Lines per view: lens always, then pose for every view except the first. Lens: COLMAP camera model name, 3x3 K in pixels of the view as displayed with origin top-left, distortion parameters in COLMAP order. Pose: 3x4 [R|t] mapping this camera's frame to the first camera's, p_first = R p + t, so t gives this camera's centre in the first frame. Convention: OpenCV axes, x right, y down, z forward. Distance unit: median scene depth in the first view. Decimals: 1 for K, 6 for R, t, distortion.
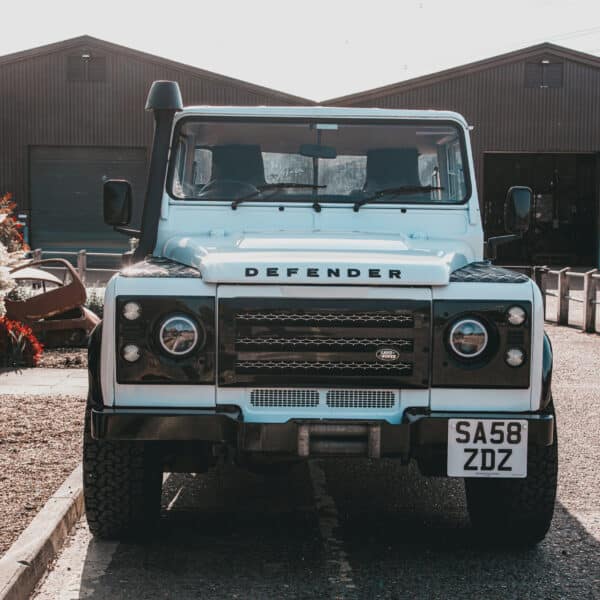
lens RADIAL K [[1166.4, 0, 310.9], [0, 1166.4, 326.4], [0, 0, 1]] dist [0.120664, 0.000000]
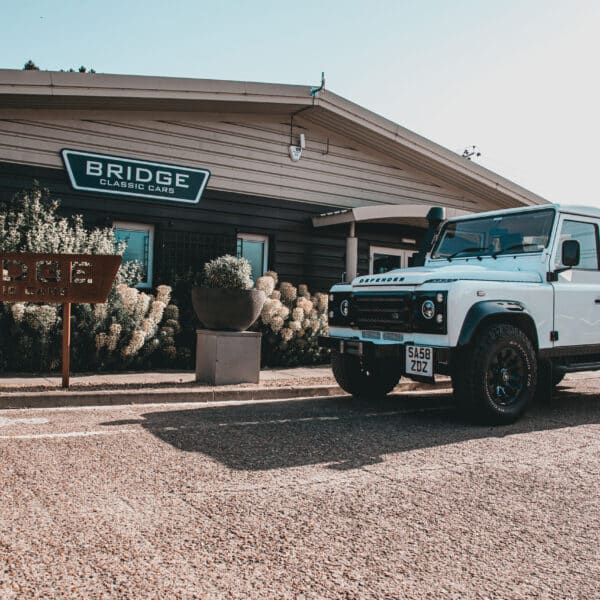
lens RADIAL K [[627.8, 0, 294.9], [0, 627.8, 295.1], [0, 0, 1]] dist [-0.094170, 0.000000]
pose [[0.510049, -0.016757, -0.859982, 0.980162], [-0.089420, 0.993360, -0.072391, 0.087127], [0.855485, 0.113823, 0.505164, 0.234546]]
